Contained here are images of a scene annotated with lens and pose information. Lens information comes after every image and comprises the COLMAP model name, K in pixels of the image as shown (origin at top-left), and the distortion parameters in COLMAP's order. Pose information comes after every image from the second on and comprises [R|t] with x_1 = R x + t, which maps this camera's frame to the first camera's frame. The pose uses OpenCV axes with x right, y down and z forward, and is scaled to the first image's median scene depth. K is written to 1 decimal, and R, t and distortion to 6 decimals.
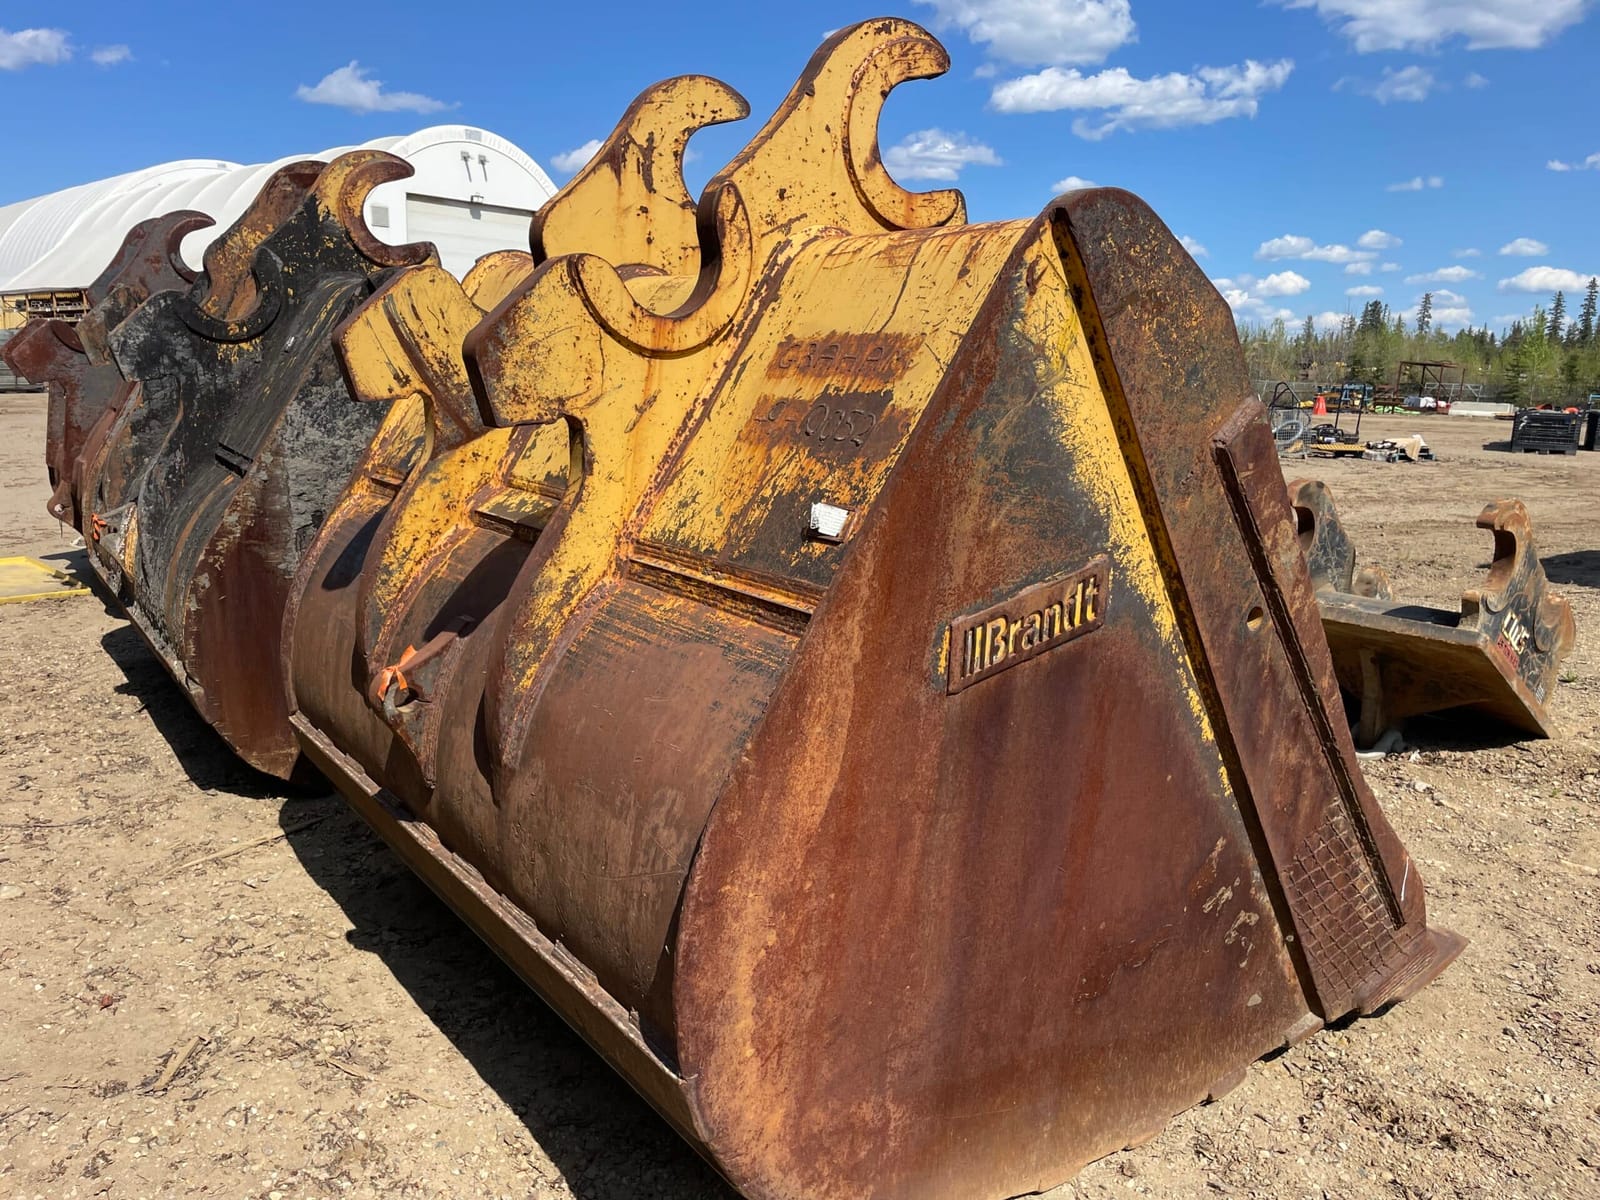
lens RADIAL K [[1240.9, 0, 800.0], [0, 1240.9, 600.0], [0, 0, 1]] dist [0.097326, -0.142784]
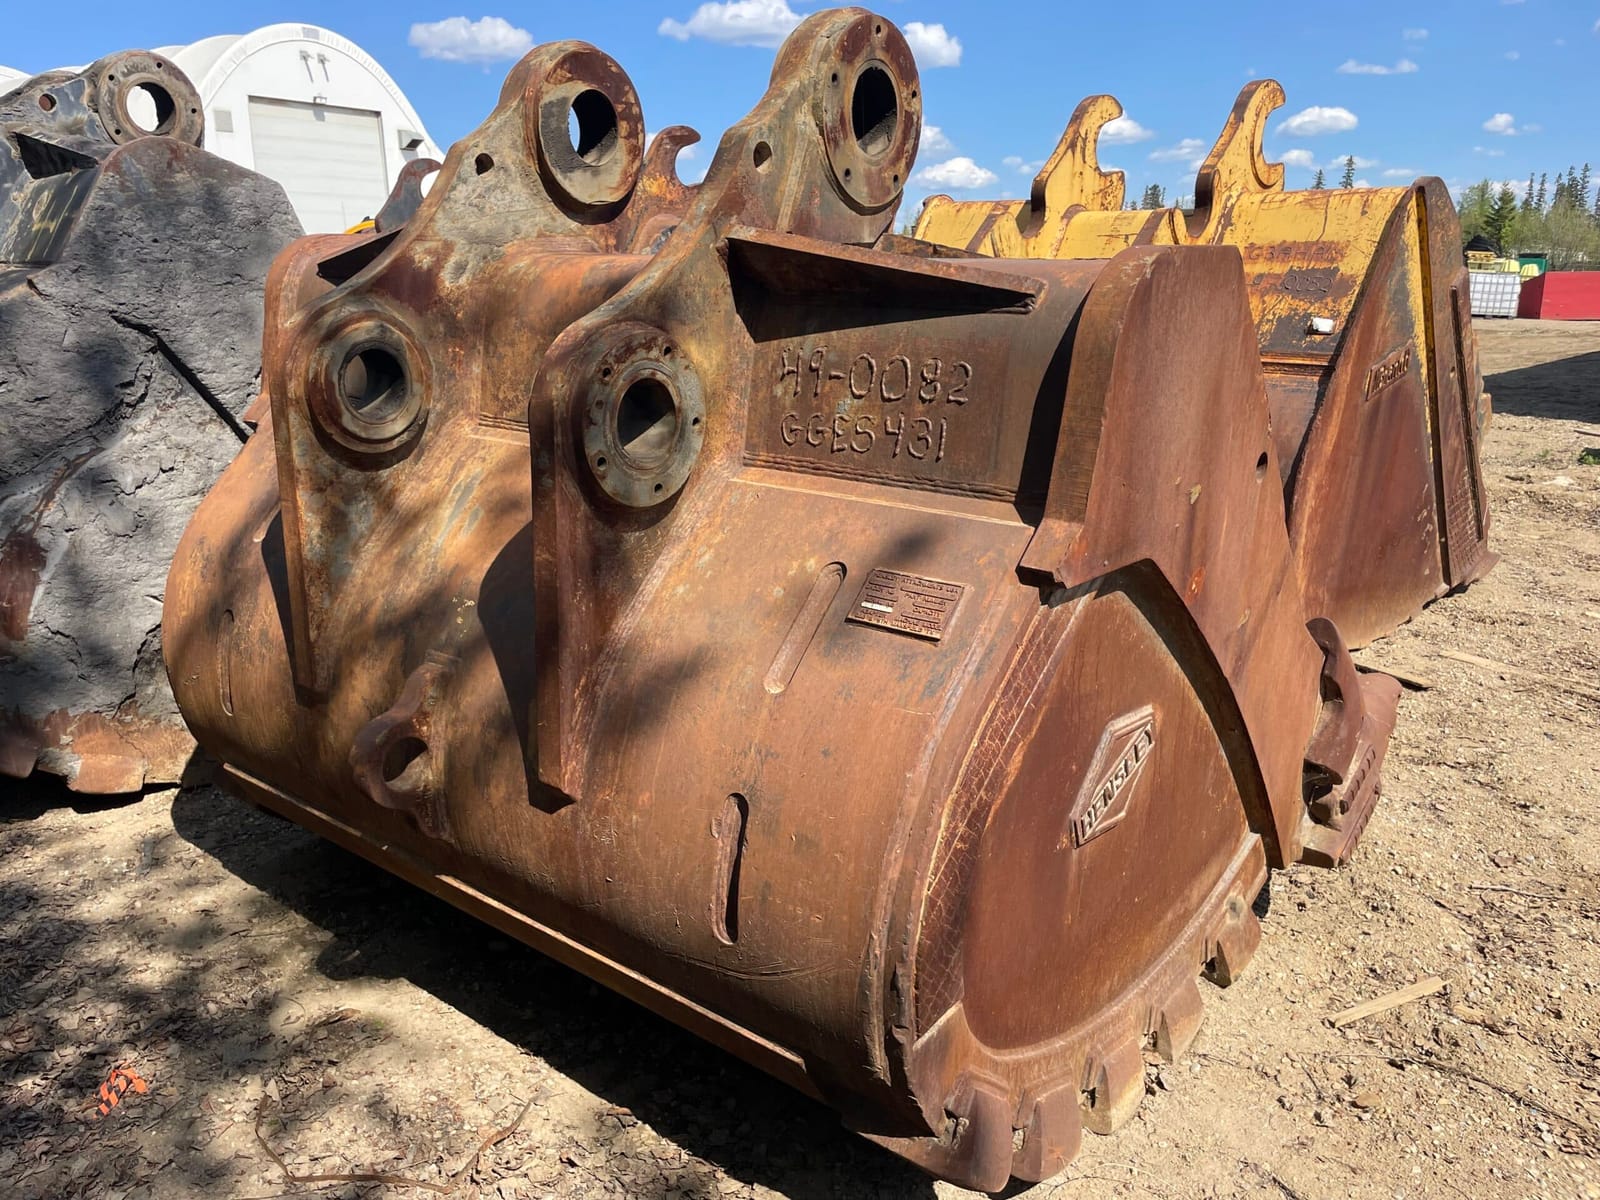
lens RADIAL K [[1240.9, 0, 800.0], [0, 1240.9, 600.0], [0, 0, 1]] dist [0.097326, -0.142784]
pose [[0.986829, -0.070389, 0.145651, -1.029848], [0.058706, 0.994818, 0.083014, 0.151087], [-0.150740, -0.073370, 0.985847, -0.934909]]
